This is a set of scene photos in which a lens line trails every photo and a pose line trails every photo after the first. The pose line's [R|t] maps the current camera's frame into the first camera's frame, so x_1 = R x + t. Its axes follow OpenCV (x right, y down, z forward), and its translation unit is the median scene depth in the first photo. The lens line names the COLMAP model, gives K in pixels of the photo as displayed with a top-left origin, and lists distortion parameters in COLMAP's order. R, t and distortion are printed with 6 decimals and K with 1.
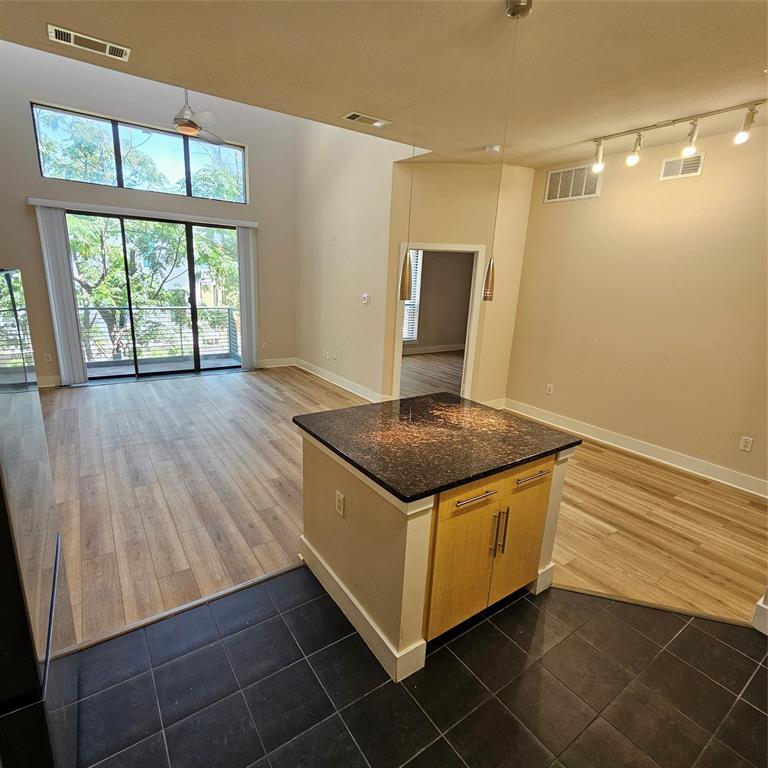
lens RADIAL K [[420.2, 0, 375.5], [0, 420.2, 384.5], [0, 0, 1]] dist [-0.001735, -0.000842]
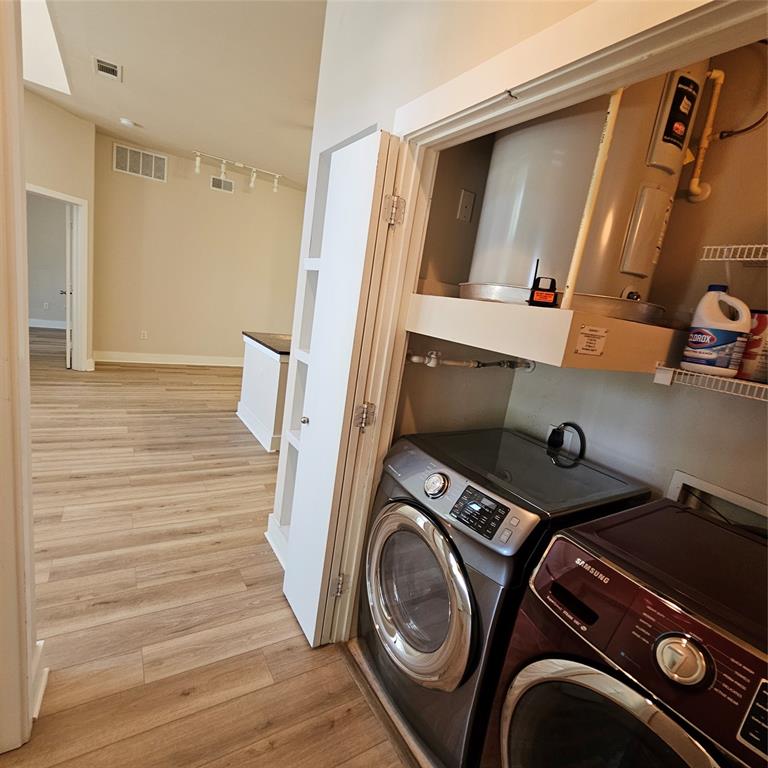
lens RADIAL K [[420.2, 0, 375.5], [0, 420.2, 384.5], [0, 0, 1]] dist [-0.001735, -0.000842]
pose [[0.057527, -0.232105, 0.970988, -1.205340], [0.109373, 0.968210, 0.224961, -0.080009], [-0.992335, 0.093258, 0.081085, 0.404487]]
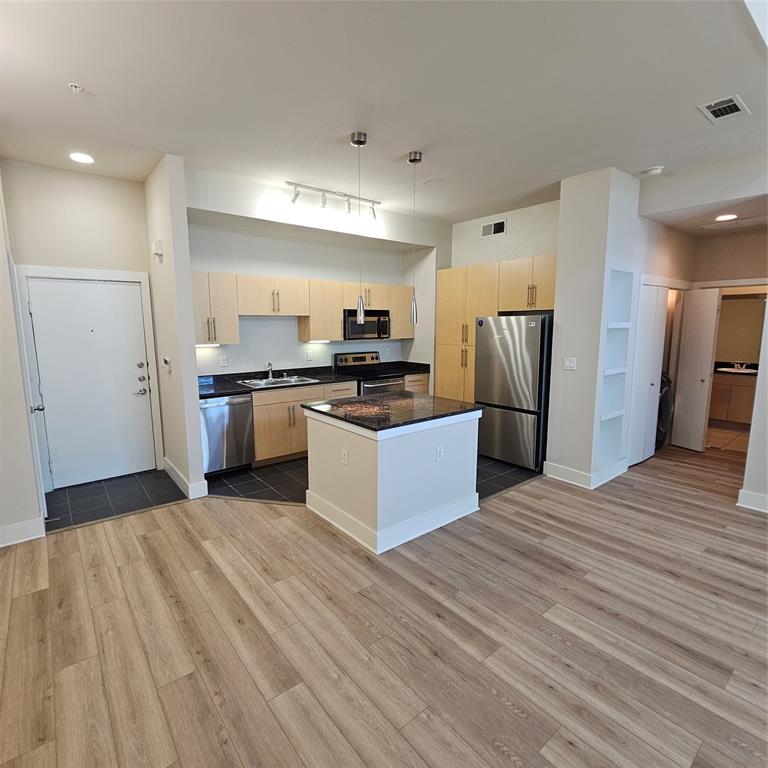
lens RADIAL K [[420.2, 0, 375.5], [0, 420.2, 384.5], [0, 0, 1]] dist [-0.001735, -0.000842]
pose [[-0.996738, -0.028345, -0.075564, 0.225340], [-0.055332, 0.921605, 0.384165, -0.397674], [0.058751, 0.387093, -0.920167, 1.696857]]
